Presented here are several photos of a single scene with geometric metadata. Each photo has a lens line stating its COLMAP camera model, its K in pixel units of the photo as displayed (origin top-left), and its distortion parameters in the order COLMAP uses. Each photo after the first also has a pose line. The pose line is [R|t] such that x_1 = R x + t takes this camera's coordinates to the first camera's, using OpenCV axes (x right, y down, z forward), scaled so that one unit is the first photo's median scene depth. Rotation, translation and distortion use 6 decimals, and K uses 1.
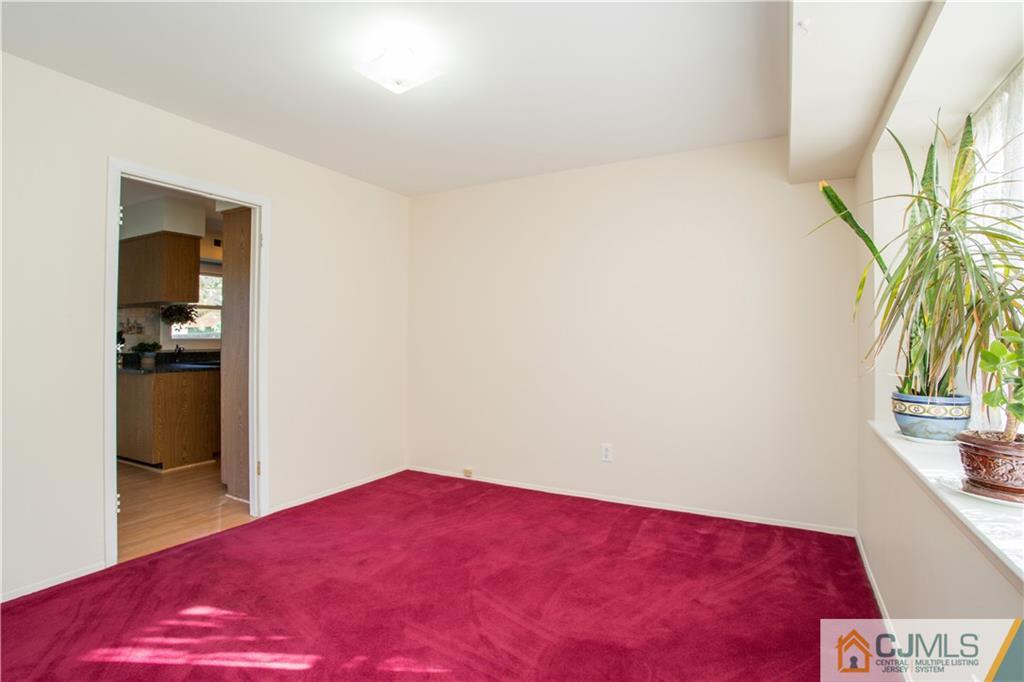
lens RADIAL K [[506.2, 0, 512.6], [0, 506.2, 334.5], [0, 0, 1]] dist [-0.048892, 0.006566]
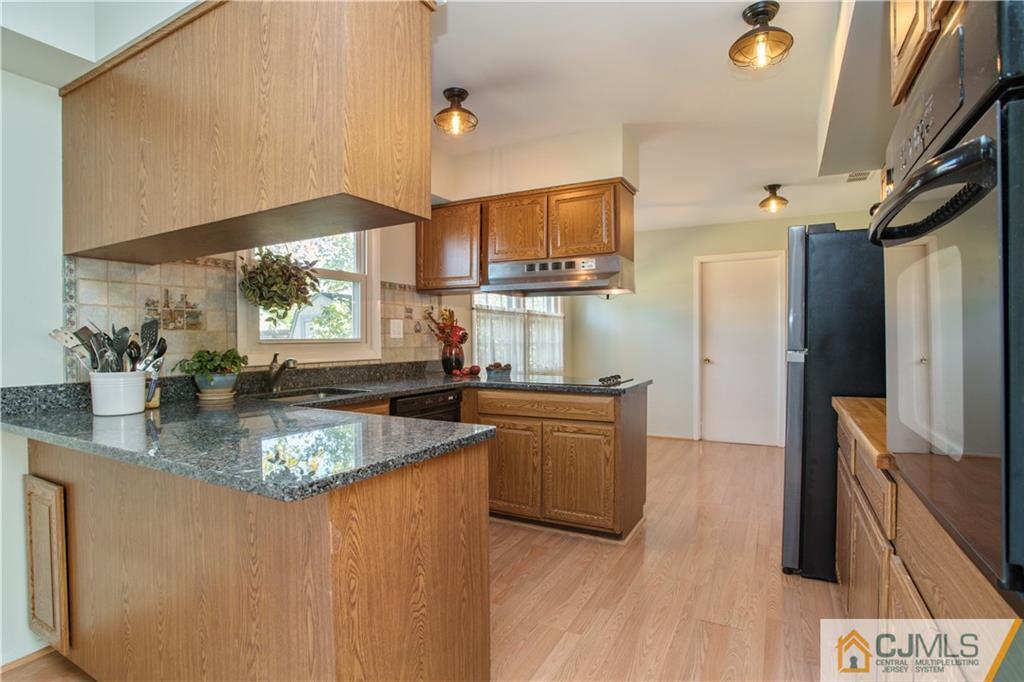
lens RADIAL K [[506.2, 0, 511.7], [0, 506.2, 343.8], [0, 0, 1]] dist [-0.048892, 0.006566]
pose [[0.999986, -0.005348, 0.000127, -0.487723], [0.005345, 0.999842, 0.016956, 0.005890], [-0.000217, -0.016955, 0.999856, 0.580495]]
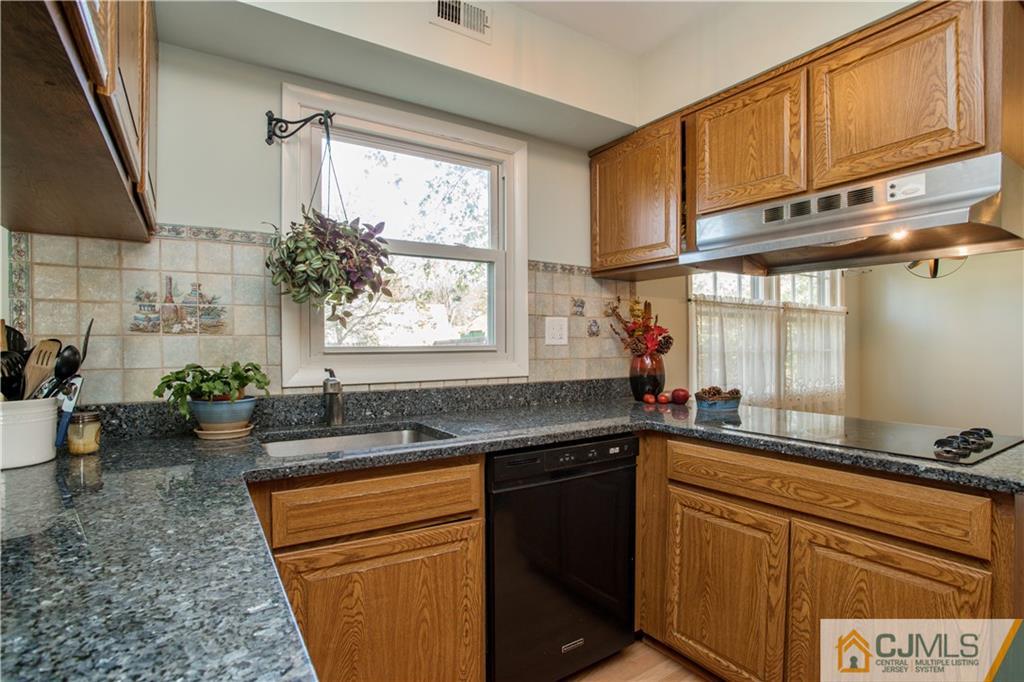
lens RADIAL K [[506.2, 0, 518.6], [0, 506.2, 351.4], [0, 0, 1]] dist [-0.048892, 0.006566]
pose [[0.886204, 0.001367, -0.463294, -0.461821], [0.008434, 0.999782, 0.019083, 0.005875], [0.463219, -0.020819, 0.885999, 0.822244]]
